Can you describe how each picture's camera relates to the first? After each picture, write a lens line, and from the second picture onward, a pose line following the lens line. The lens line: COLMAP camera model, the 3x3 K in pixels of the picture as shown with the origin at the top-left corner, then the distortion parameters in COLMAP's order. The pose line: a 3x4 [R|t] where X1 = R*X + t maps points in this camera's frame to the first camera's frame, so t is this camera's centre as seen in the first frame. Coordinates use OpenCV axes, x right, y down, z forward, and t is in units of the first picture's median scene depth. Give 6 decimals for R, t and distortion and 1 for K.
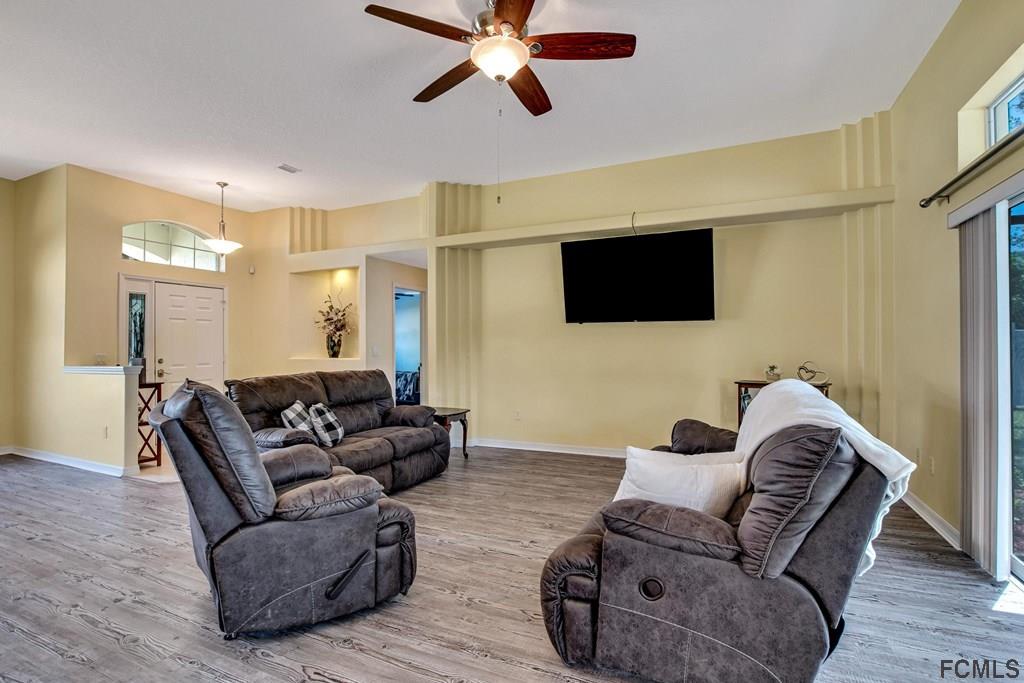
lens RADIAL K [[494.0, 0, 514.1], [0, 494.0, 345.8], [0, 0, 1]] dist [-0.025514, 0.003218]
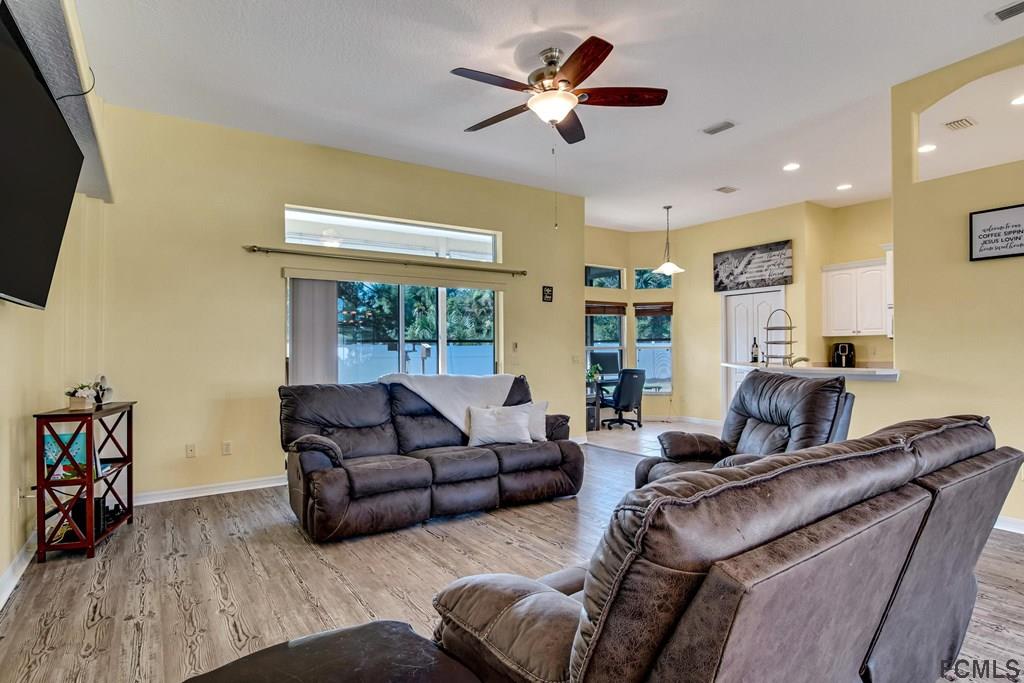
lens RADIAL K [[543.5, 0, 516.6], [0, 543.5, 345.2], [0, 0, 1]] dist [-0.019839, 0.002520]
pose [[-0.865741, 0.018890, 0.500135, -0.299465], [0.014221, 0.999812, -0.013146, 0.003275], [-0.500290, -0.004269, -0.865847, 1.078211]]
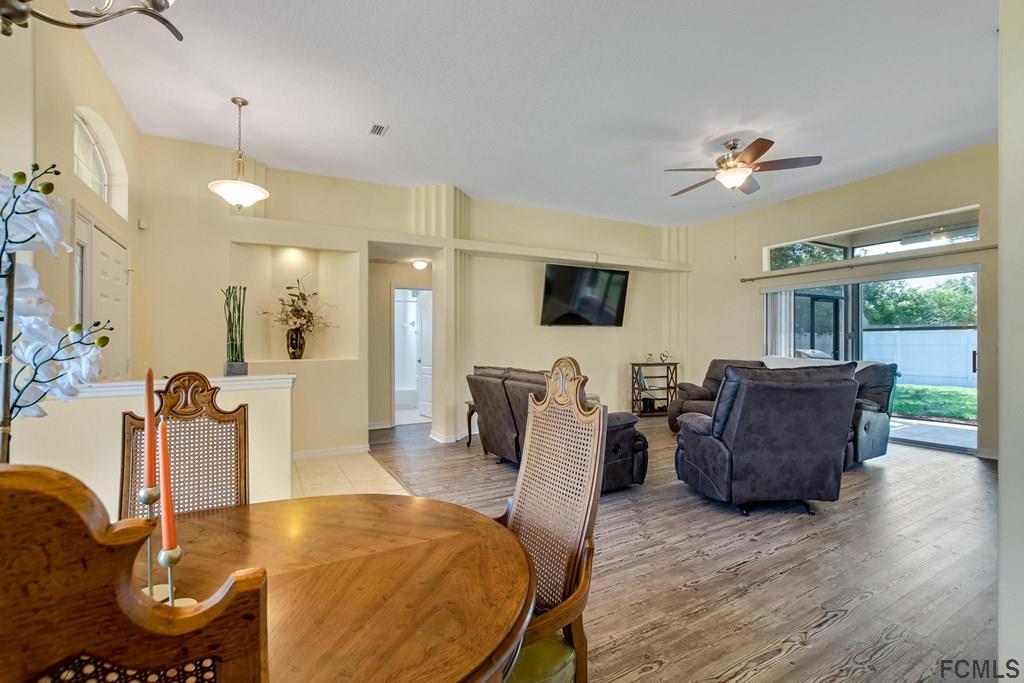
lens RADIAL K [[470.7, 0, 501.6], [0, 470.7, 344.9], [0, 0, 1]] dist [-0.028157, 0.002962]
pose [[0.583881, -0.003161, 0.811833, -0.942126], [0.006951, 0.999975, -0.001105, 0.005760], [-0.811810, 0.006289, 0.583888, 0.353194]]
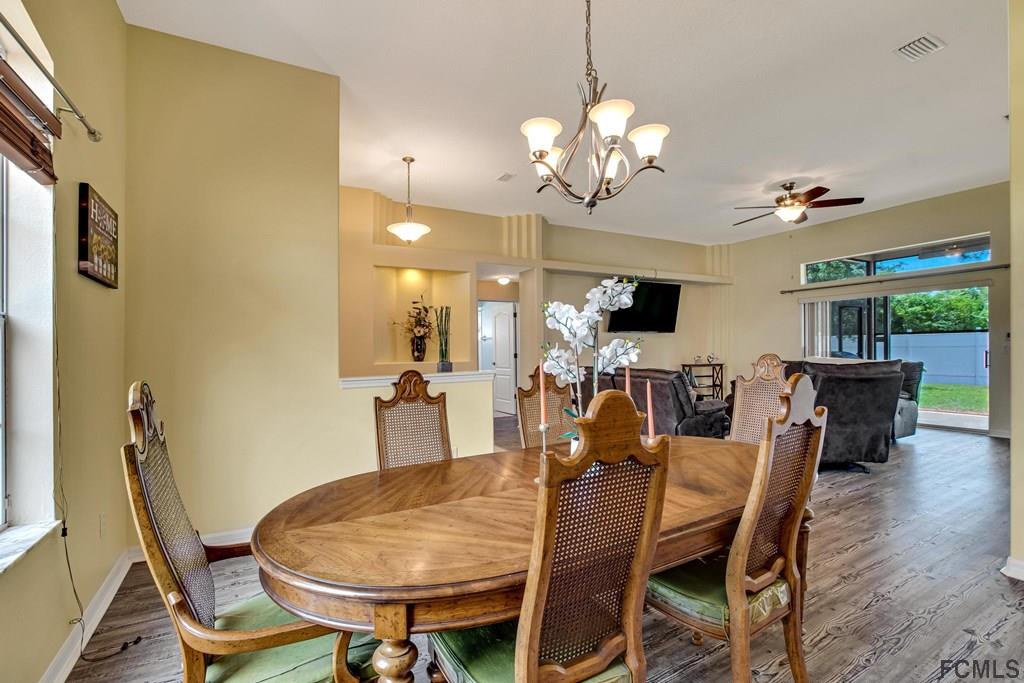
lens RADIAL K [[452.3, 0, 518.9], [0, 452.3, 347.7], [0, 0, 1]] dist [-0.027626, 0.003175]
pose [[0.589292, -0.003294, 0.807913, -1.149783], [0.013198, 0.999898, -0.005549, 0.005524], [-0.807812, 0.013933, 0.589276, 0.398756]]
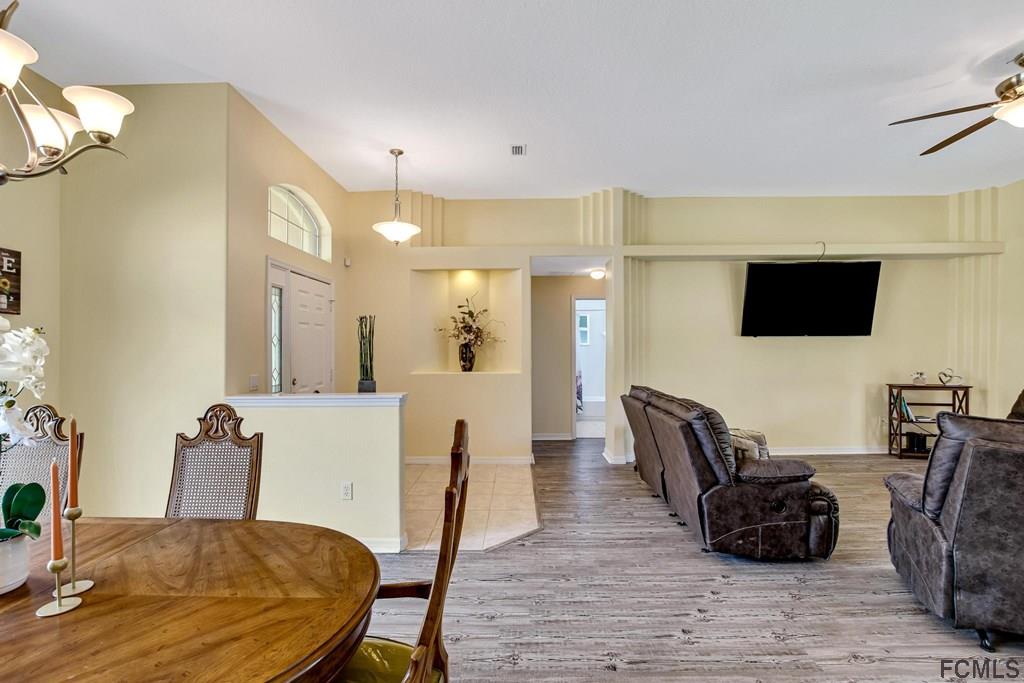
lens RADIAL K [[470.7, 0, 499.6], [0, 470.7, 342.9], [0, 0, 1]] dist [-0.028157, 0.002962]
pose [[0.917109, 0.003806, 0.398619, -0.773549], [0.001409, 0.999917, -0.012788, -0.017798], [-0.398635, 0.012289, 0.917027, 0.264220]]
